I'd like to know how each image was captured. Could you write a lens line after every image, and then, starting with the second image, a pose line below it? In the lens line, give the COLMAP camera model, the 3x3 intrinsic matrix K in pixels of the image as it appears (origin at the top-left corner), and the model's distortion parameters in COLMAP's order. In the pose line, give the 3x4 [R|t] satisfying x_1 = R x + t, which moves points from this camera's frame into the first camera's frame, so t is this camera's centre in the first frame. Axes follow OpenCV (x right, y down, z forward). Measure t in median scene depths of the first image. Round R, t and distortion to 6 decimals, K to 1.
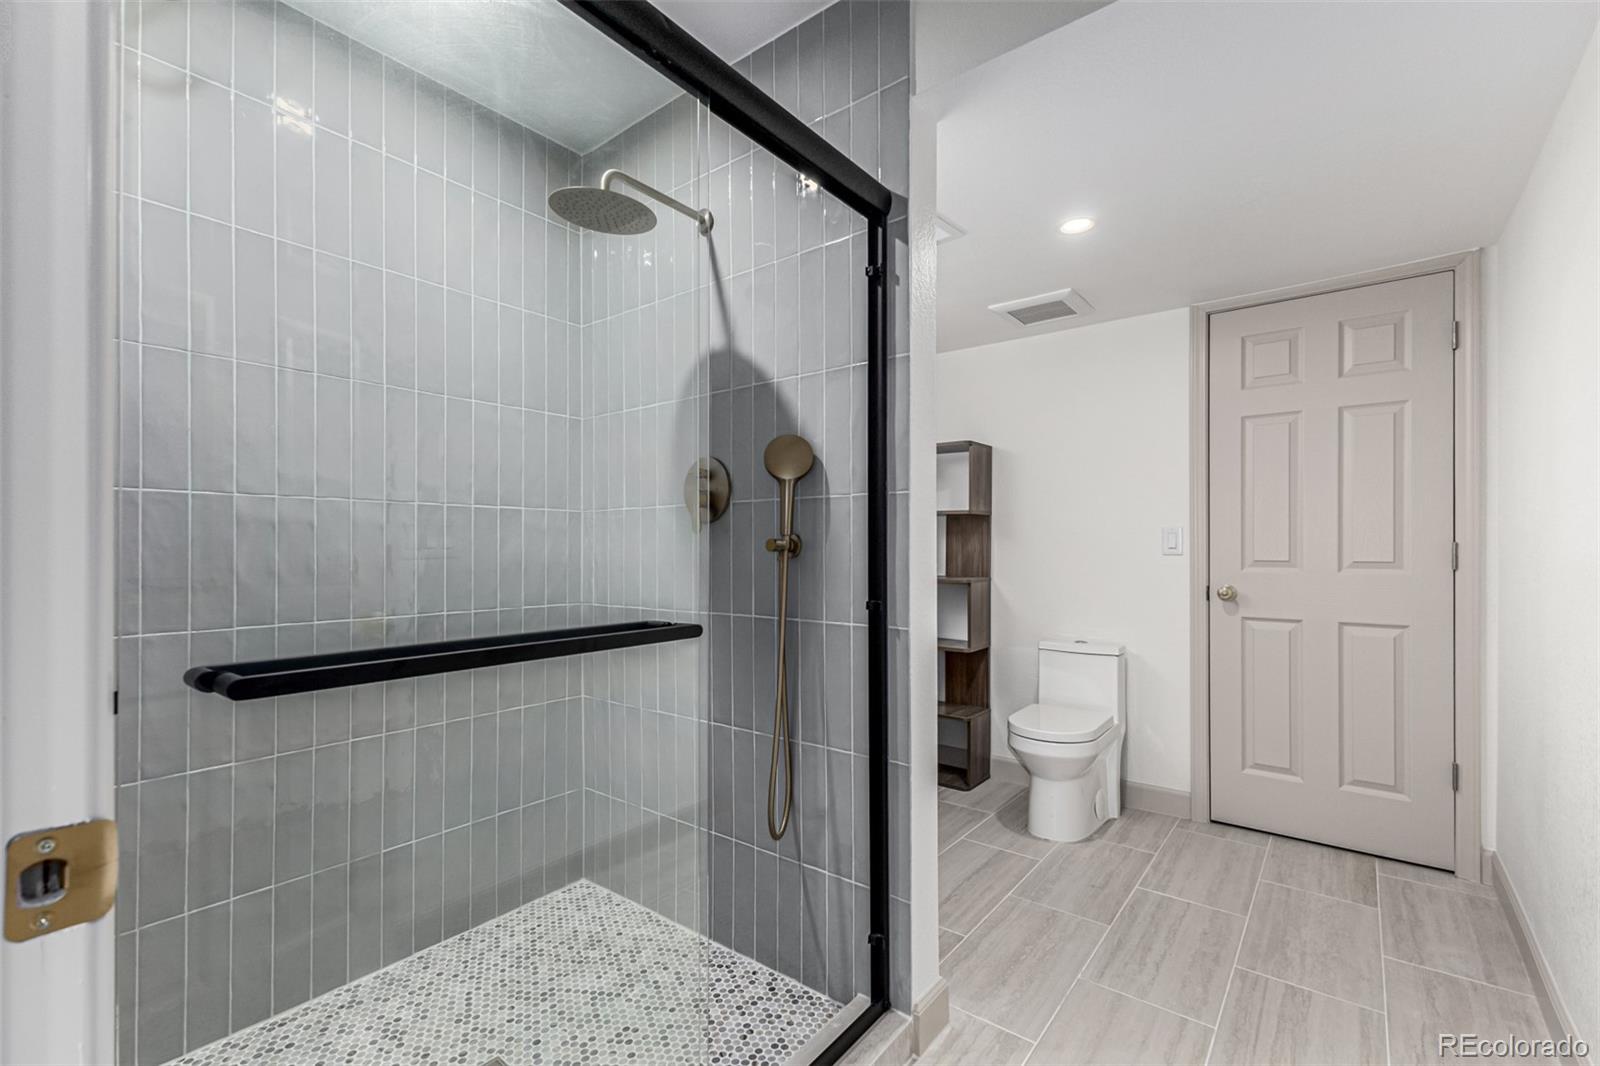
lens RADIAL K [[698.2, 0, 772.1], [0, 698.2, 557.7], [0, 0, 1]] dist [0.011428, -0.002572]
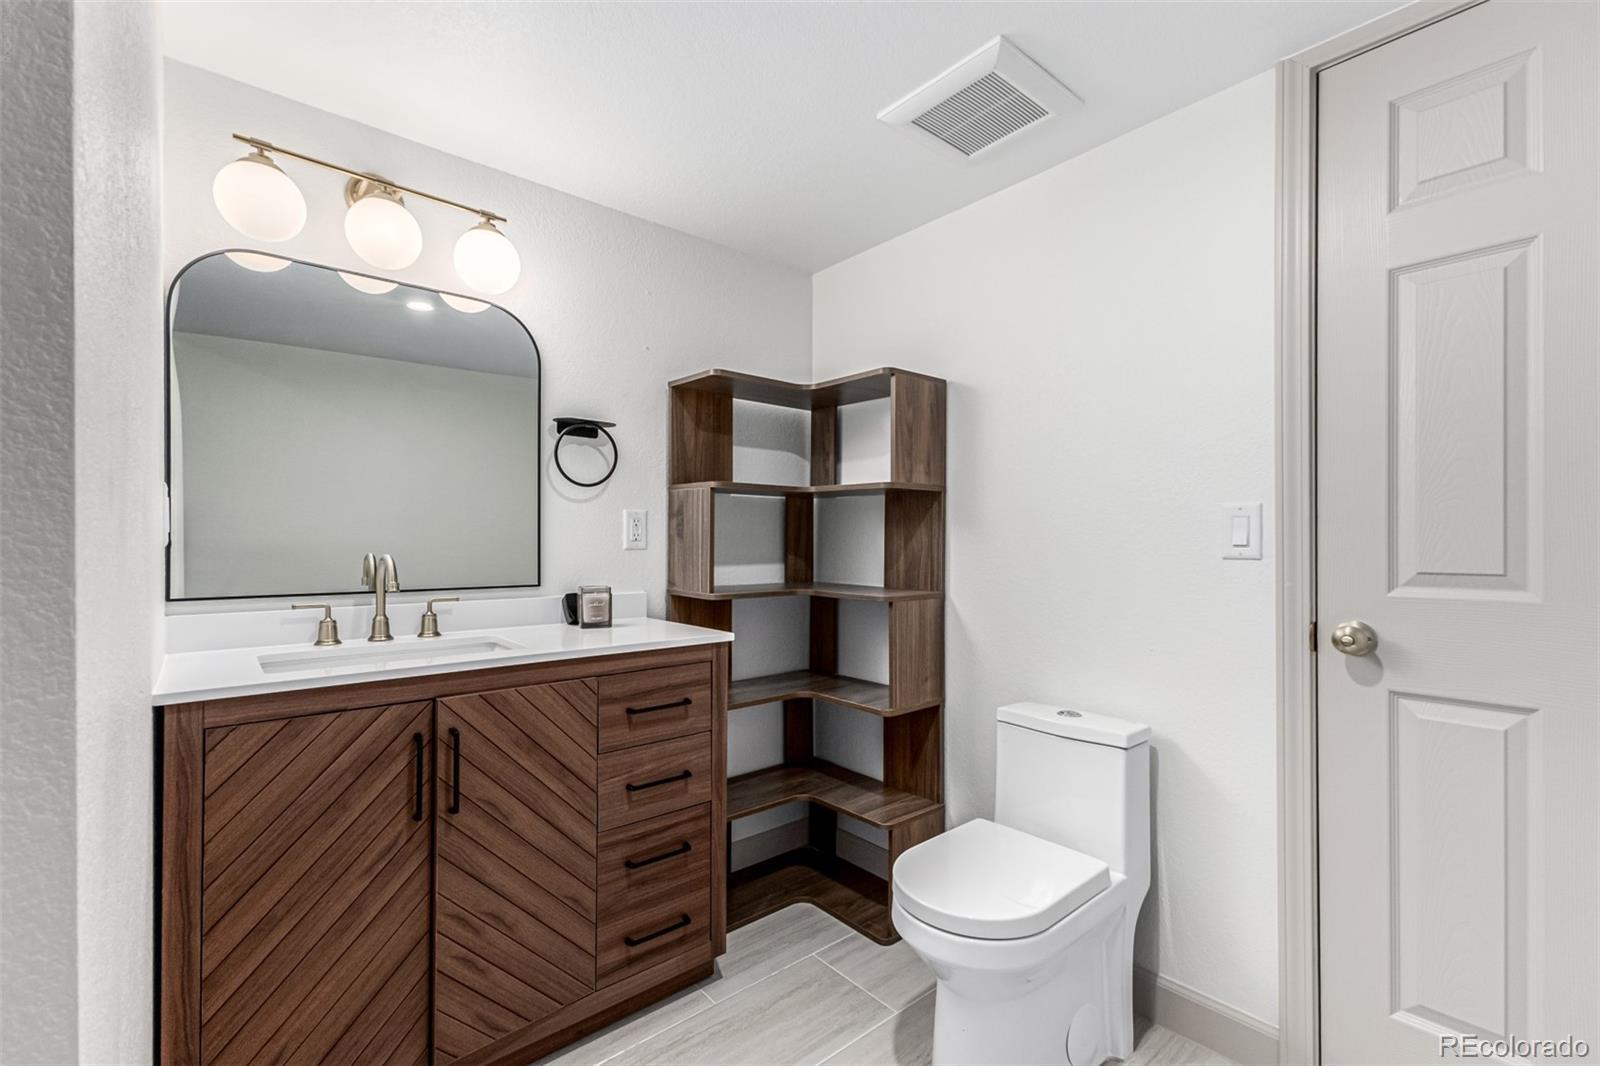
lens RADIAL K [[698.2, 0, 774.8], [0, 698.2, 546.9], [0, 0, 1]] dist [0.011428, -0.002572]
pose [[0.980593, 0.003942, -0.196014, 0.343696], [-0.005634, 0.999952, -0.008073, -0.006468], [0.195972, 0.009021, 0.980568, 0.437629]]
